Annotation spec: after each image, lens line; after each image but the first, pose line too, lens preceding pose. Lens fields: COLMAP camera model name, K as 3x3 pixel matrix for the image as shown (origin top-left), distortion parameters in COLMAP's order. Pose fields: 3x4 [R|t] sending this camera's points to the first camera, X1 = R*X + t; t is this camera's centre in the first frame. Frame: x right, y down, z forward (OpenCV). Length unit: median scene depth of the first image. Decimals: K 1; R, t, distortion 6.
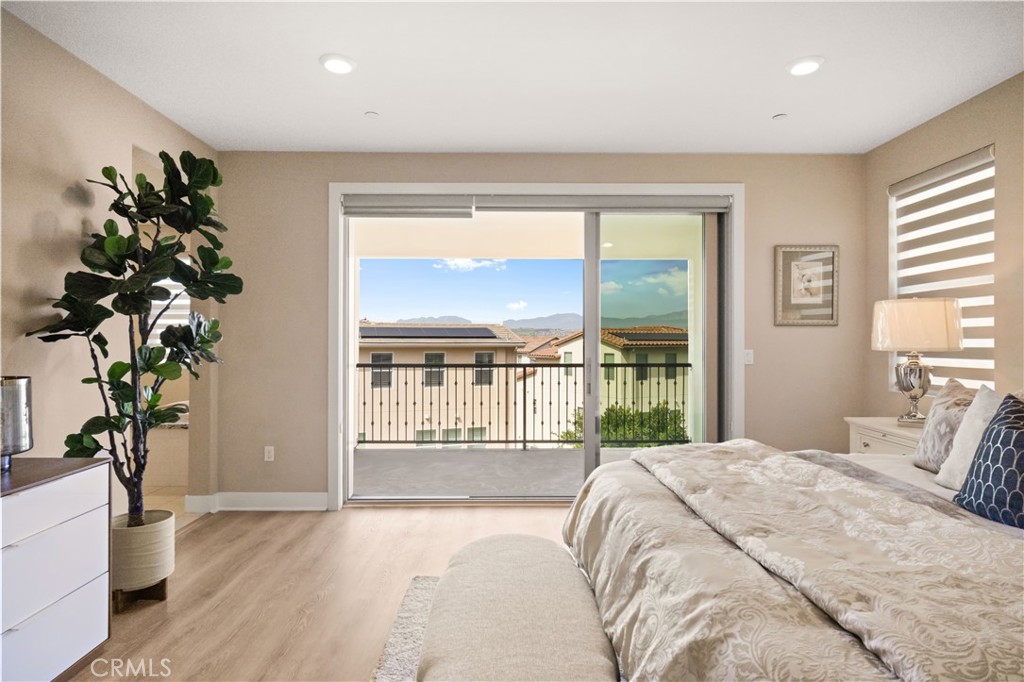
lens RADIAL K [[565.6, 0, 487.2], [0, 565.6, 339.1], [0, 0, 1]] dist [-0.002416, -0.001262]
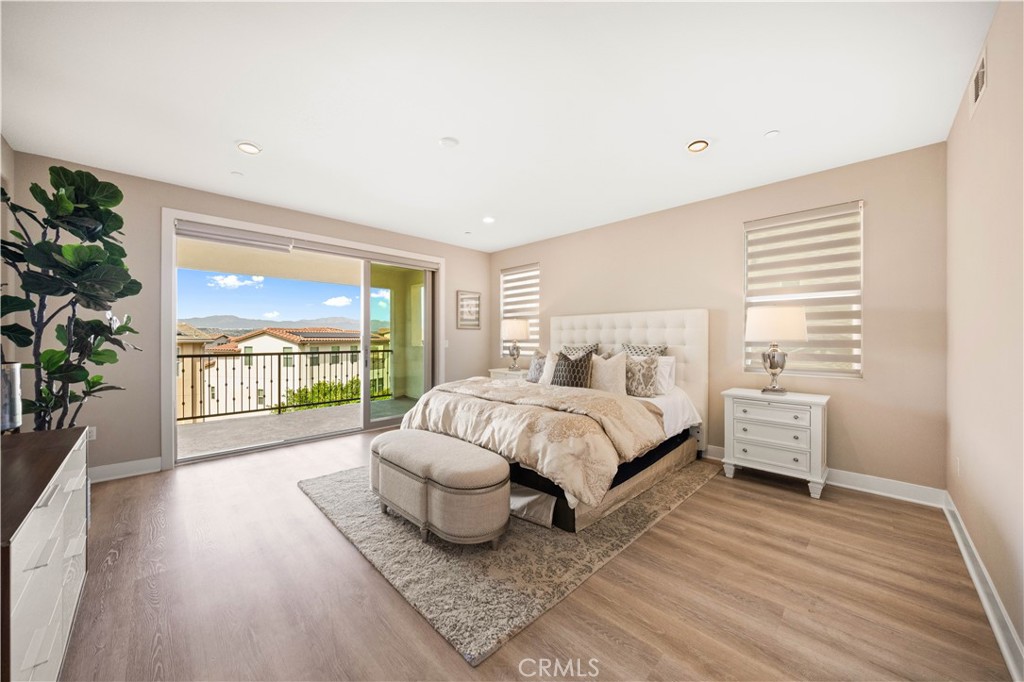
lens RADIAL K [[386.3, 0, 512.0], [0, 386.3, 341.0], [0, 0, 1]] dist [-0.010165, 0.000152]
pose [[0.704154, -0.004104, 0.710036, -0.358832], [-0.002894, 0.999958, 0.008650, 0.007959], [-0.710042, -0.008146, 0.704112, -0.145911]]
